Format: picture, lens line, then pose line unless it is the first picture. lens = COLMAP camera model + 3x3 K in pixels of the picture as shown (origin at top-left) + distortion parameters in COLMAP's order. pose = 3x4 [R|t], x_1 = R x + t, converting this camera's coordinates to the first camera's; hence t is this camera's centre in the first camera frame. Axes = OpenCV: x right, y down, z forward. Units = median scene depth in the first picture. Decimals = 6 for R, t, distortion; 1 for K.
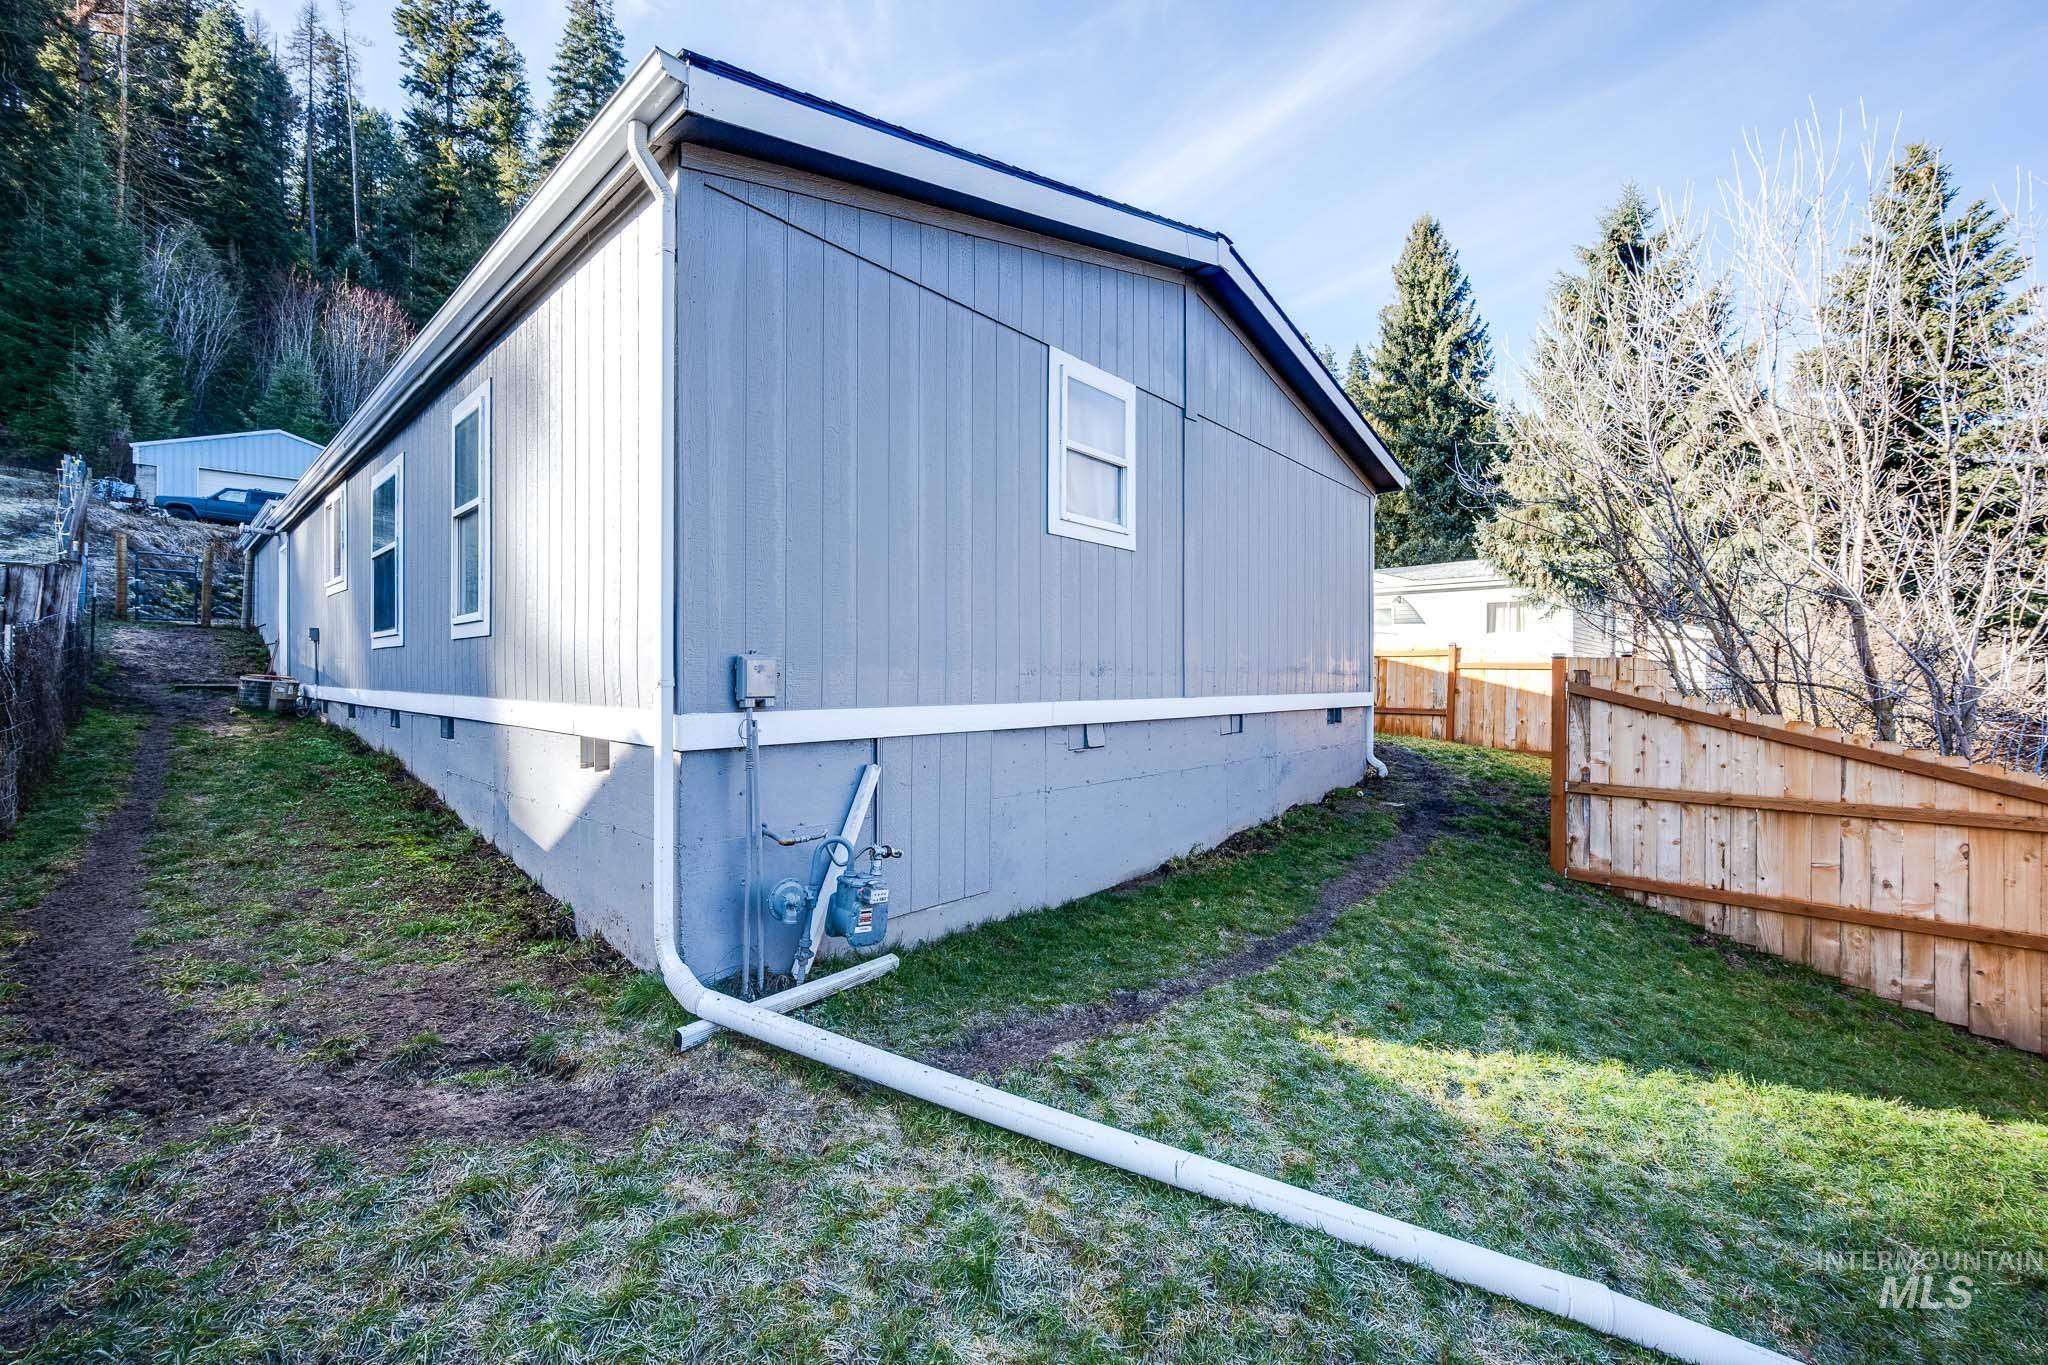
lens RADIAL K [[810.5, 0, 1024.4], [0, 810.5, 683.1], [0, 0, 1]] dist [-0.001751, 0.000176]
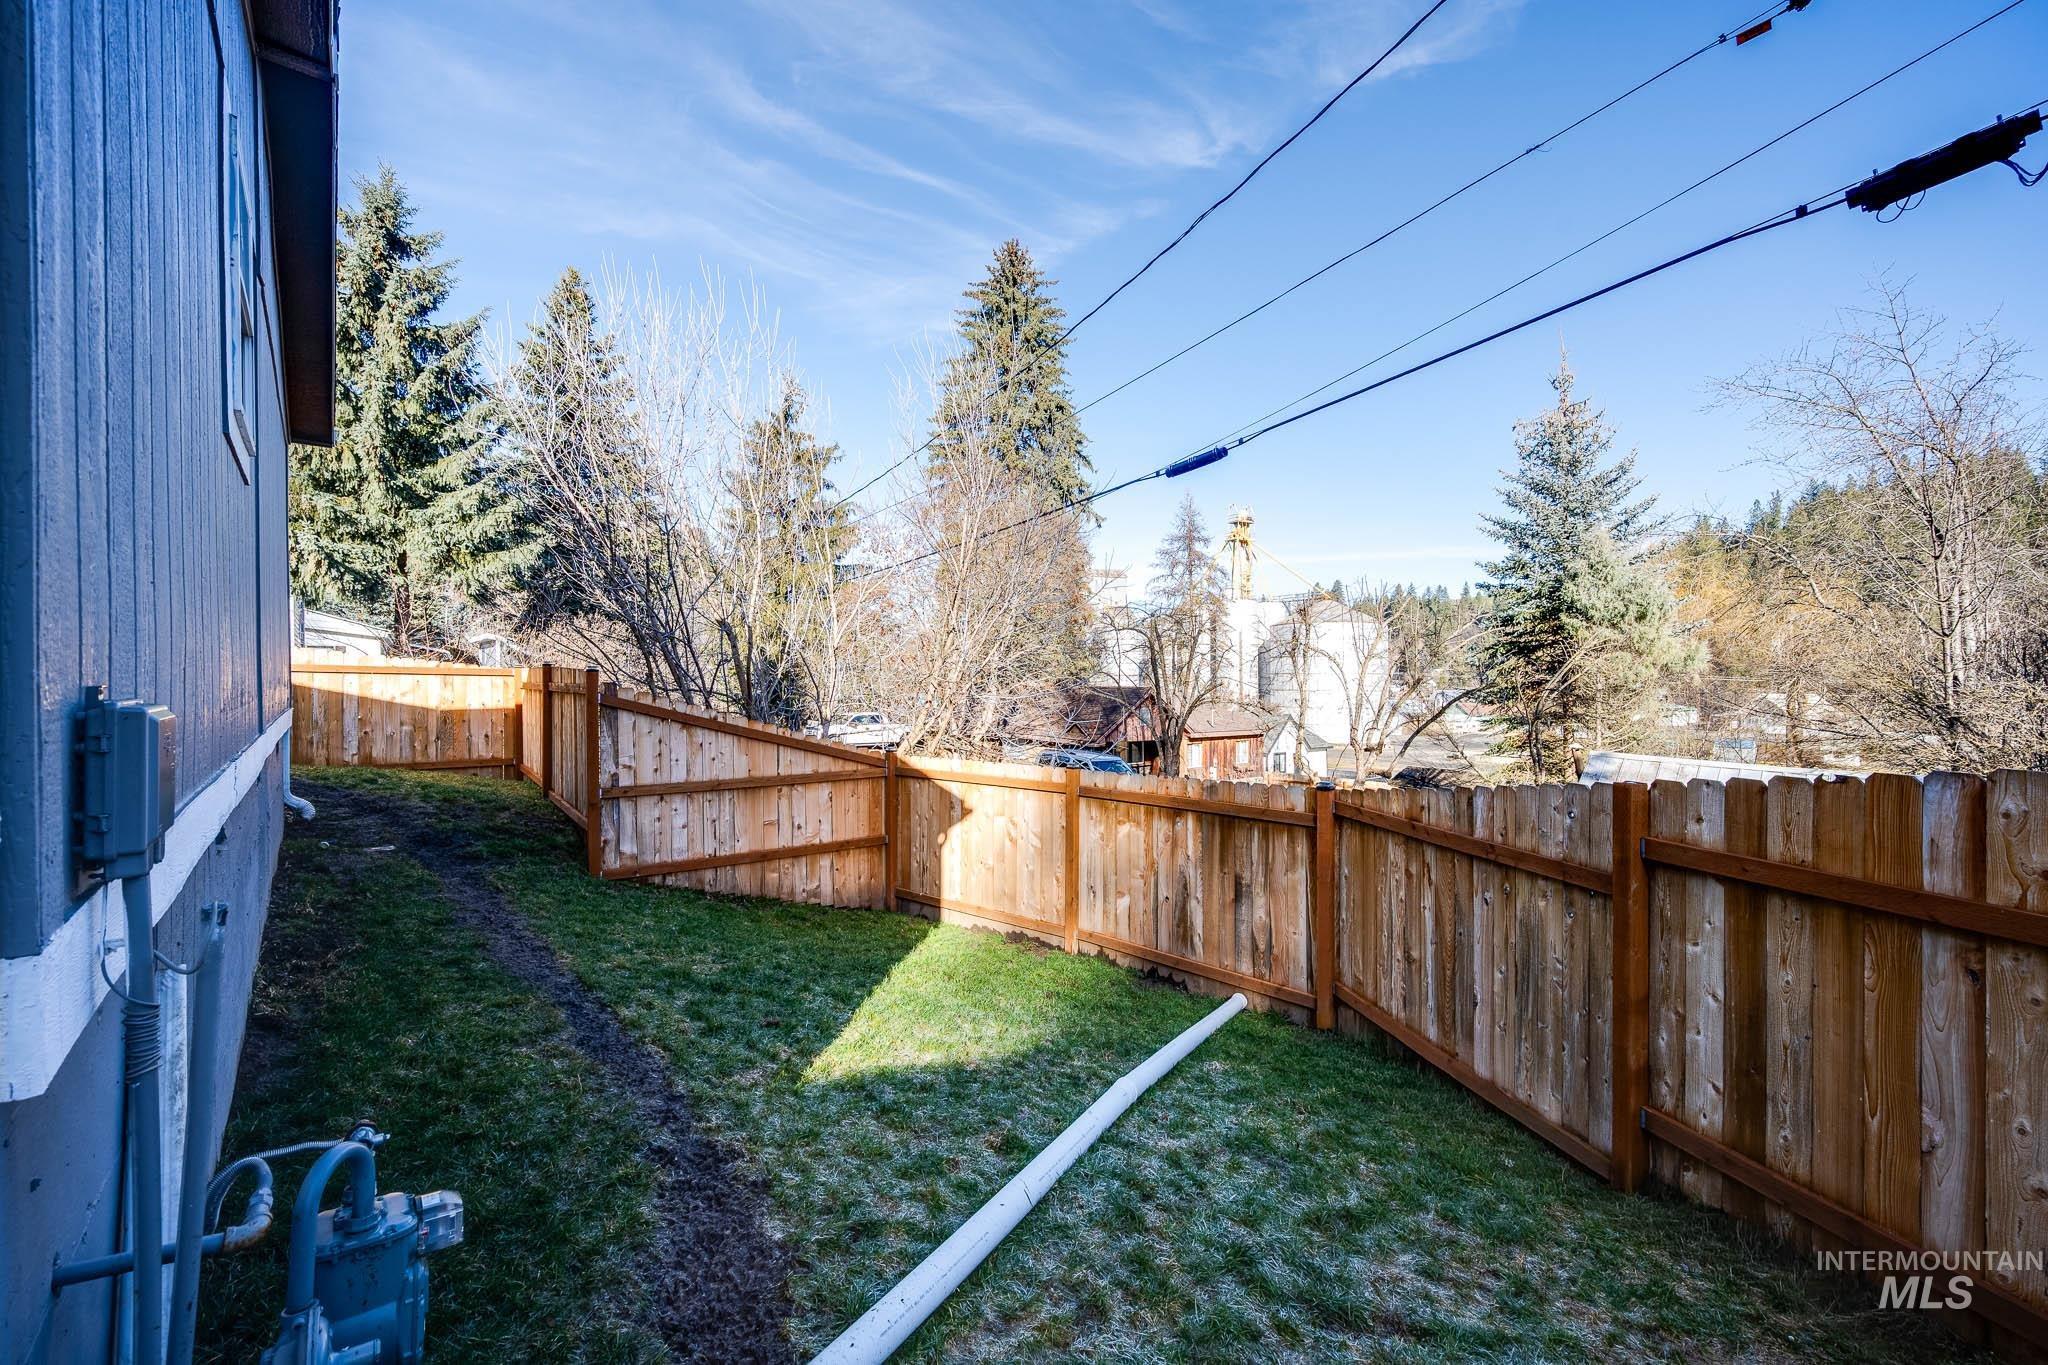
lens RADIAL K [[810.5, 0, 1029.0], [0, 810.5, 682.8], [0, 0, 1]] dist [-0.001751, 0.000176]
pose [[0.117557, -0.005891, 0.993049, -0.329422], [-0.000535, 0.999982, 0.005996, -0.024356], [-0.993066, -0.001237, 0.117552, 0.347672]]
